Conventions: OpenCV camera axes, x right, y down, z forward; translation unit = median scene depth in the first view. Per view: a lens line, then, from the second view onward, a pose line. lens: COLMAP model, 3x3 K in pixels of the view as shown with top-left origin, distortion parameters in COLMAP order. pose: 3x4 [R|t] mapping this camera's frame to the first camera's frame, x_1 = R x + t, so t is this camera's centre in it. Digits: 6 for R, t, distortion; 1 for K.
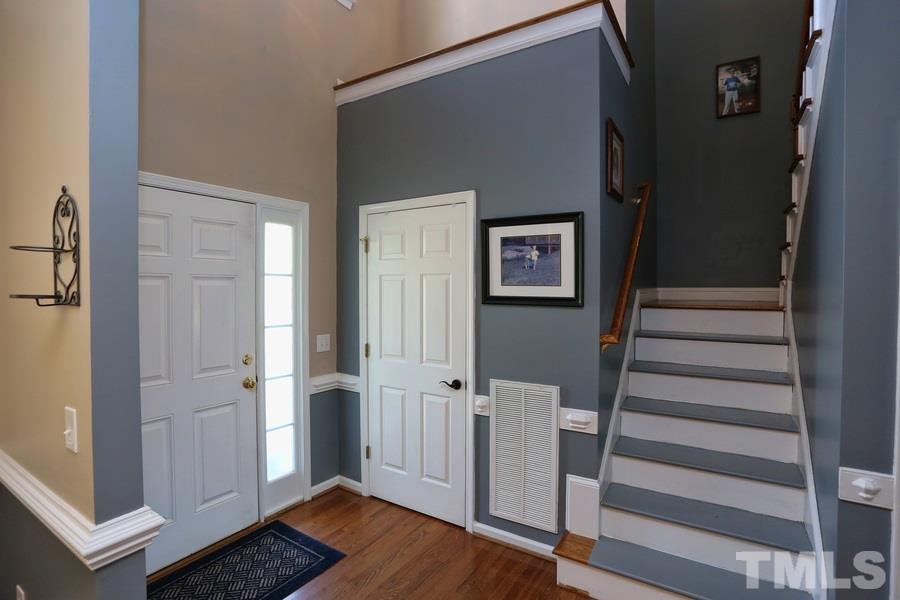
lens RADIAL K [[439.8, 0, 451.6], [0, 439.8, 296.1], [0, 0, 1]] dist [-0.050981, 0.000914]
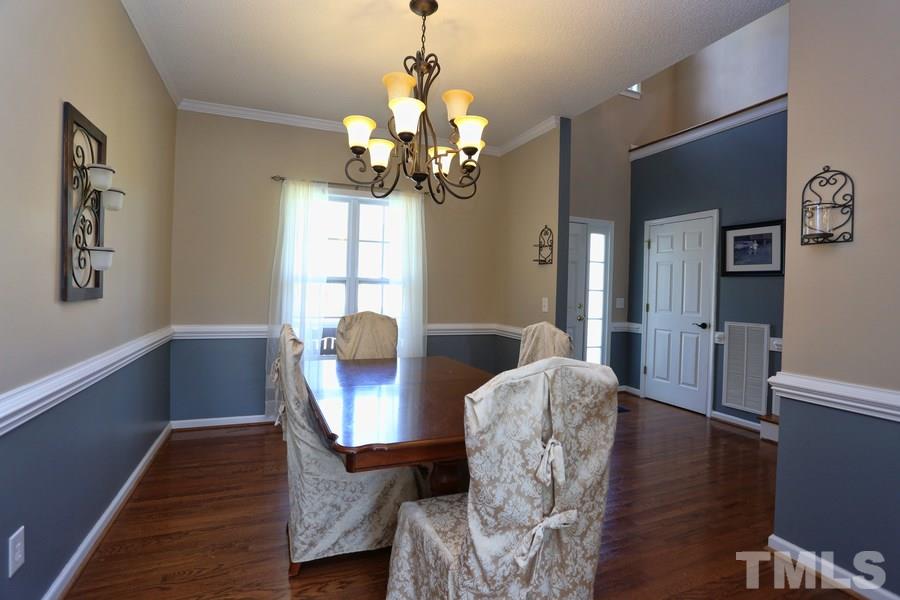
lens RADIAL K [[439.8, 0, 450.0], [0, 439.8, 295.9], [0, 0, 1]] dist [-0.050981, 0.000914]
pose [[0.819942, 0.026526, -0.571832, 0.157012], [-0.036926, 0.999296, -0.006592, 0.135098], [0.571255, 0.026520, 0.820344, -0.899320]]
